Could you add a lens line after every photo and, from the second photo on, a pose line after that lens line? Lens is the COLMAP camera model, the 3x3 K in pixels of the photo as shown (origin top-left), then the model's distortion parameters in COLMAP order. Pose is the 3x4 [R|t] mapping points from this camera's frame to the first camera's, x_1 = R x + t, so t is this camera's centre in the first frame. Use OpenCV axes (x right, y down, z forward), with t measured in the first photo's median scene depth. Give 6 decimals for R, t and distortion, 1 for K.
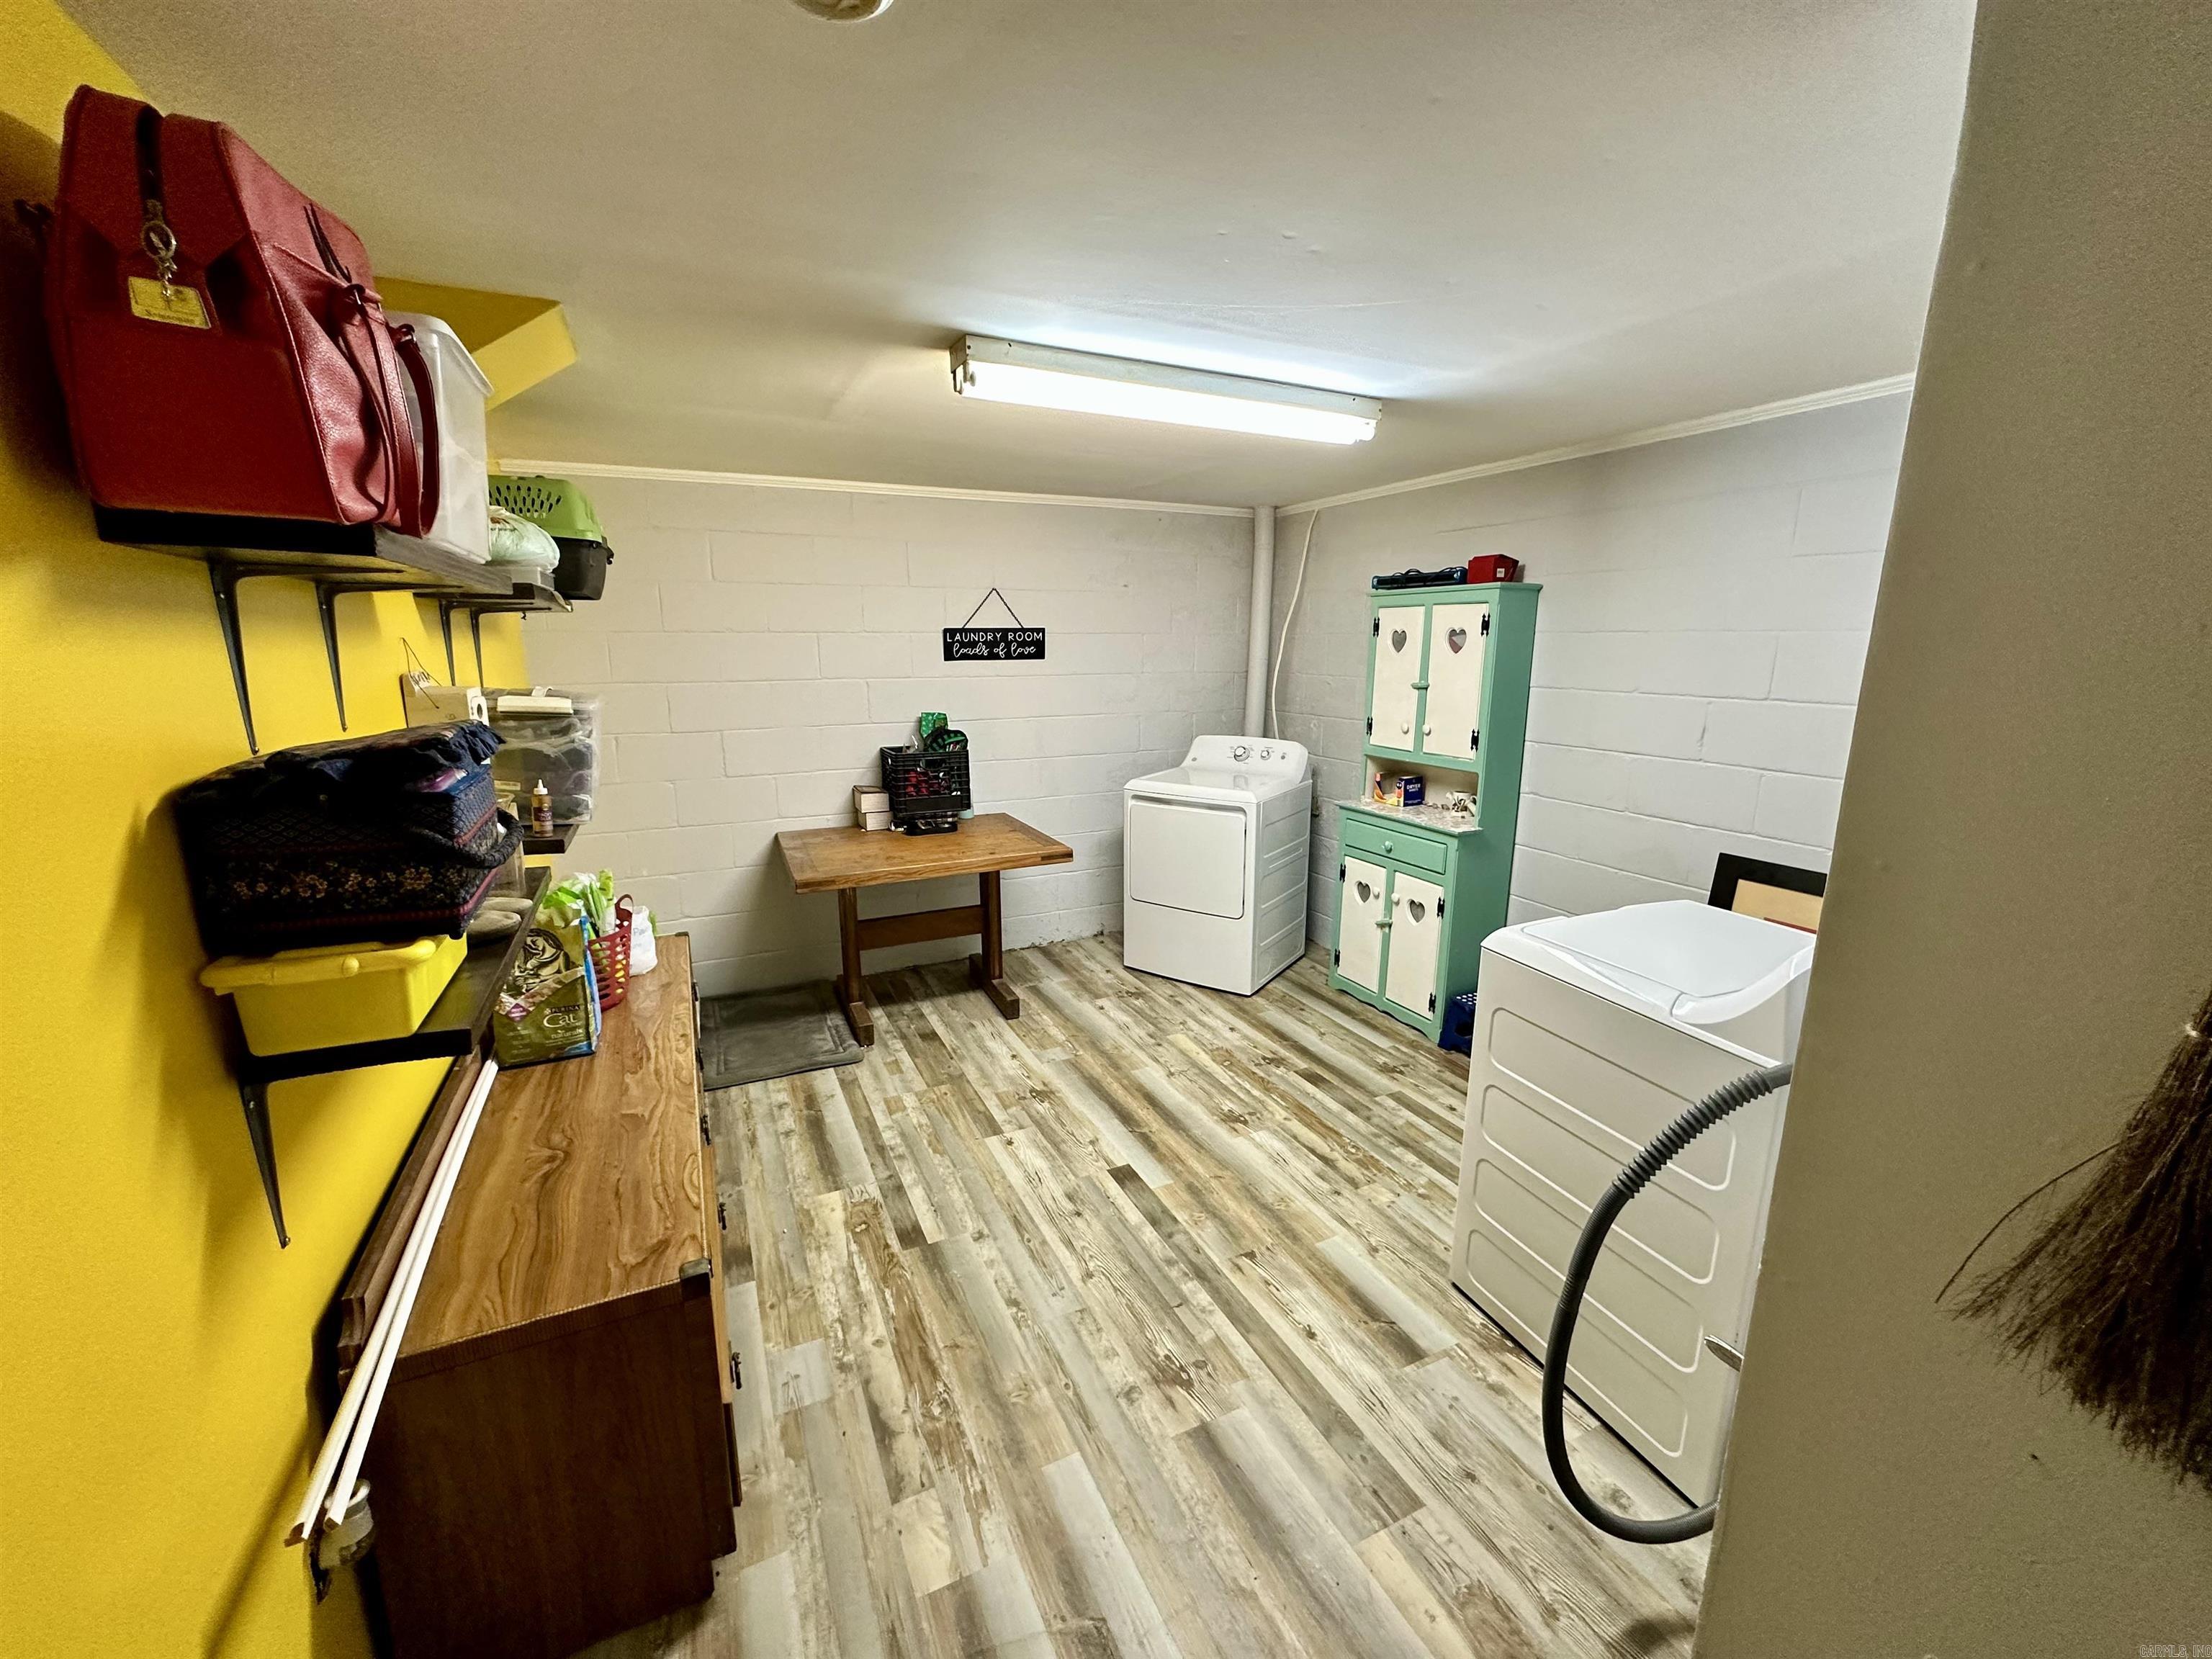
lens RADIAL K [[882.2, 0, 1116.9], [0, 882.2, 829.1], [0, 0, 1]] dist [-0.003170, 0.001001]
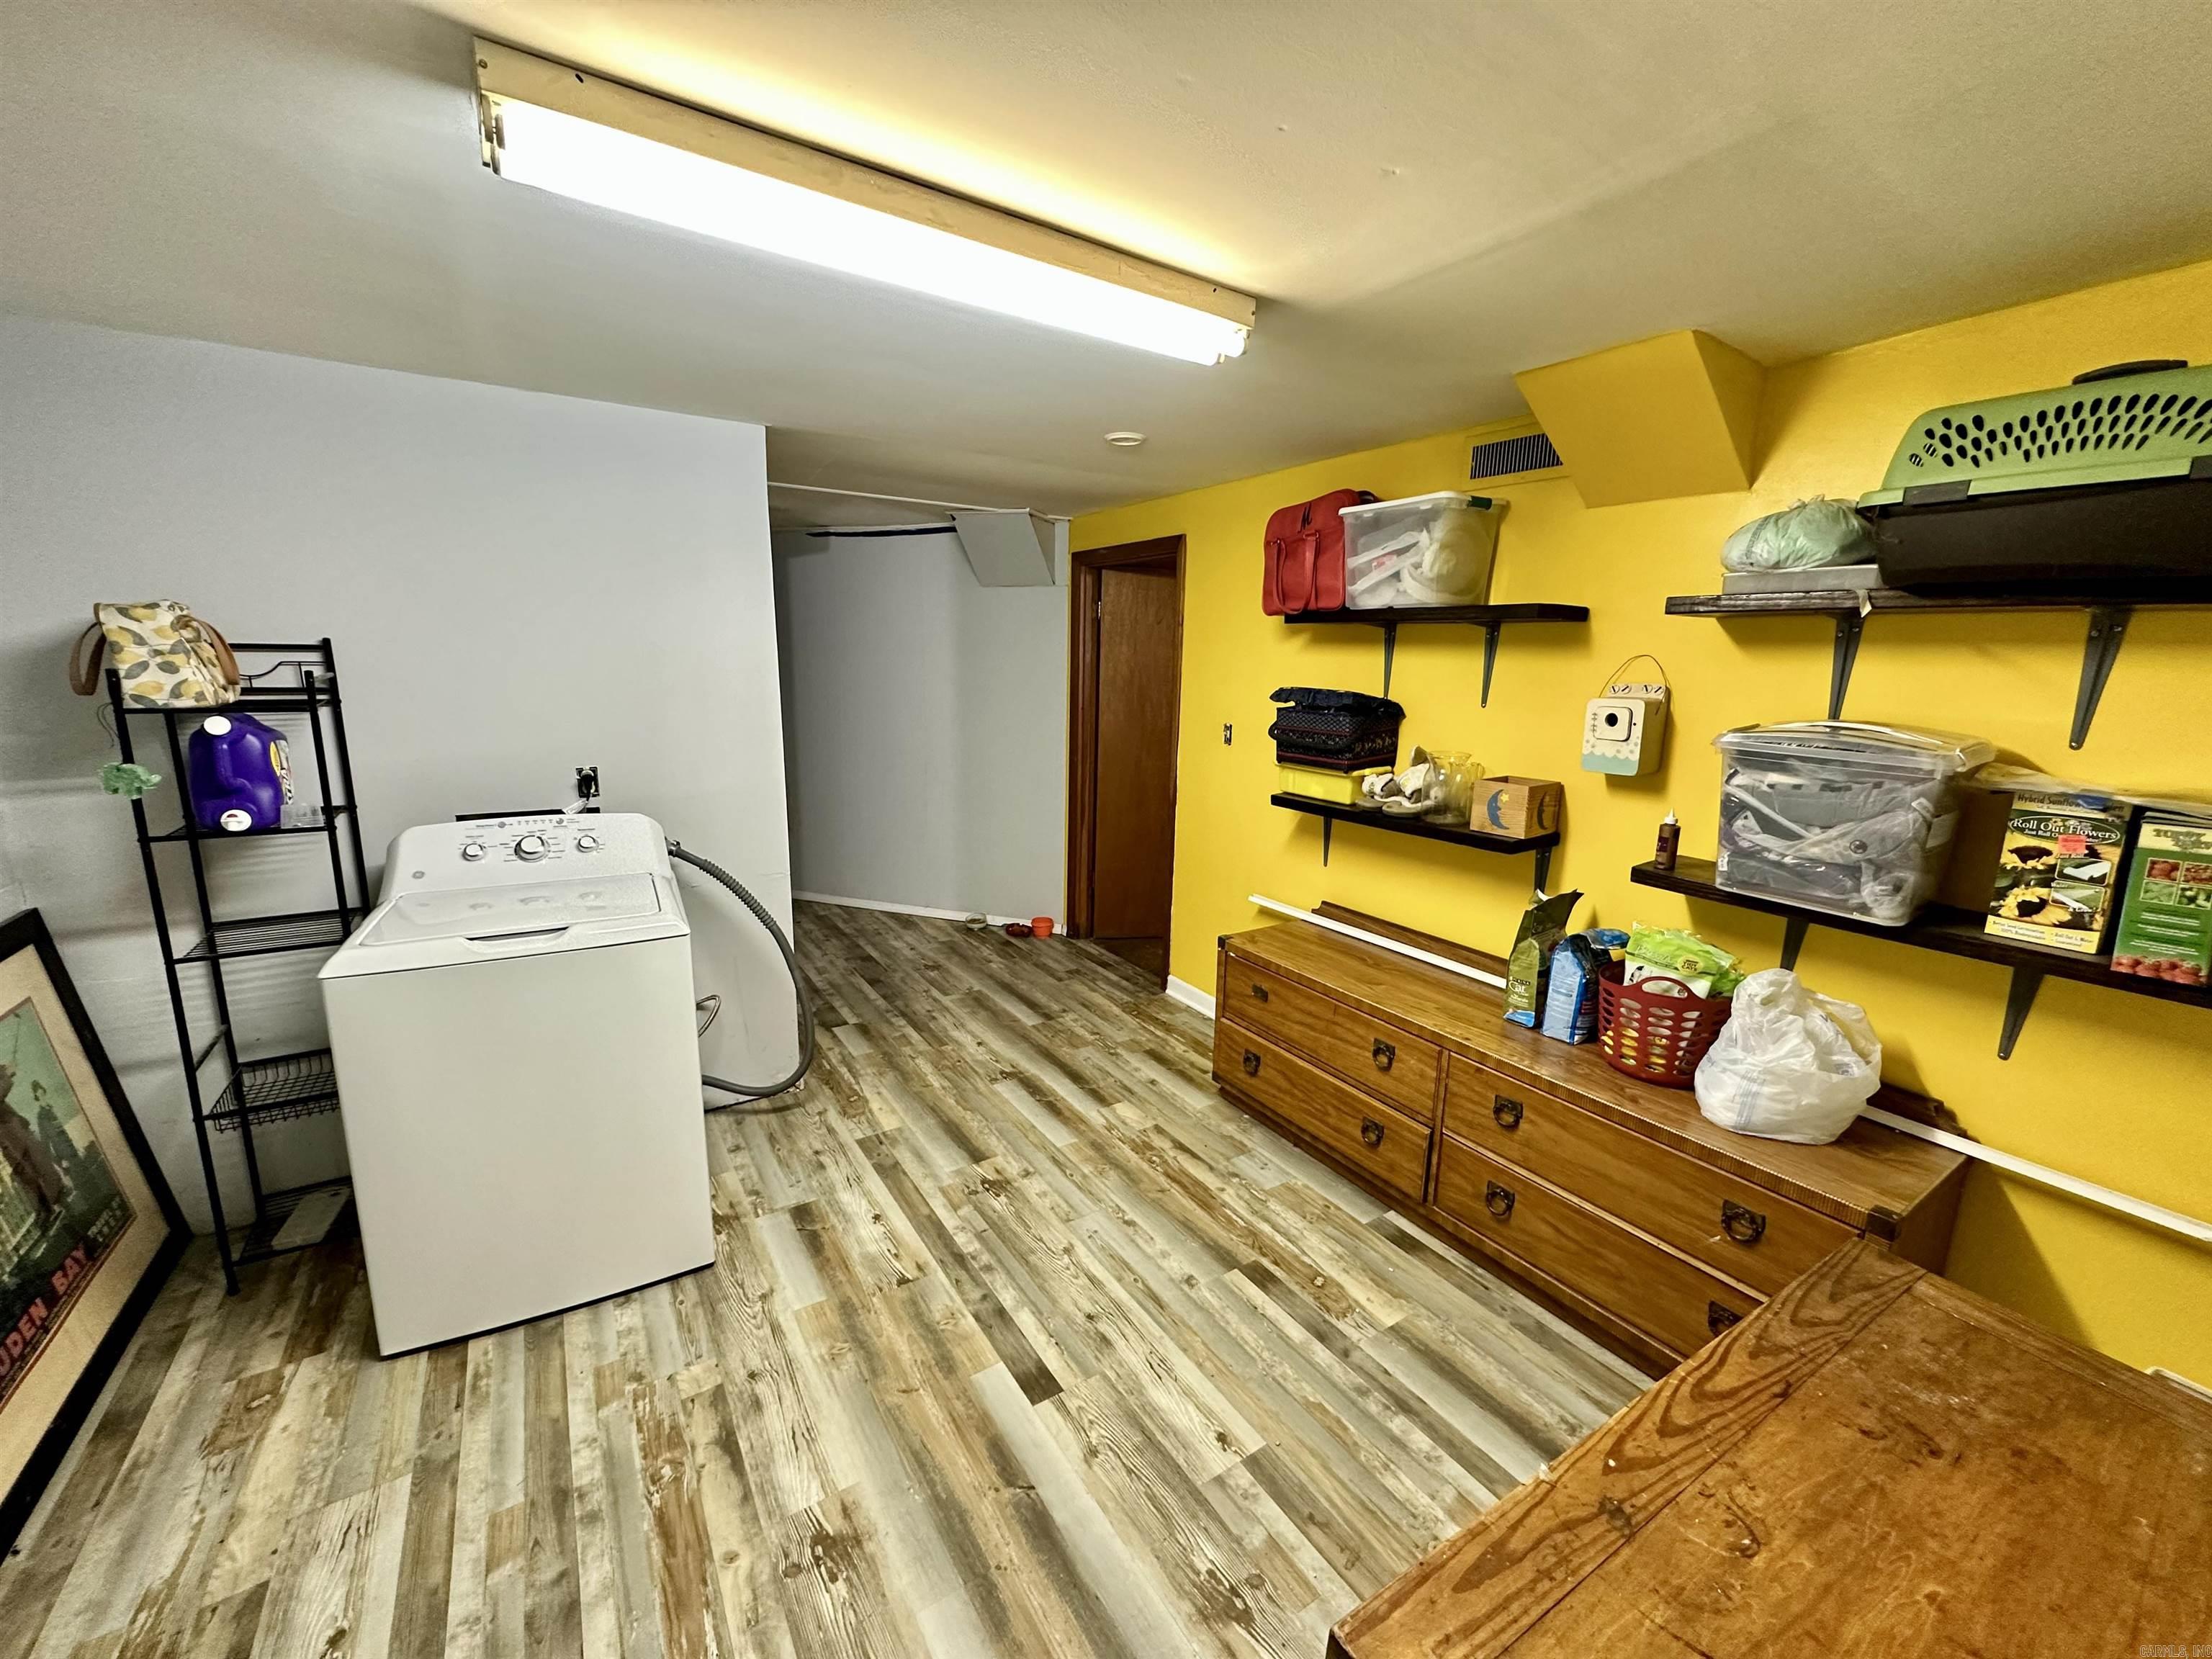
lens RADIAL K [[882.2, 0, 1117.9], [0, 882.2, 834.9], [0, 0, 1]] dist [-0.003170, 0.001001]
pose [[-0.991870, 0.009429, -0.126903, 0.035125], [-0.042599, 0.915112, 0.400944, -0.348357], [0.119911, 0.403090, -0.907270, 1.652106]]
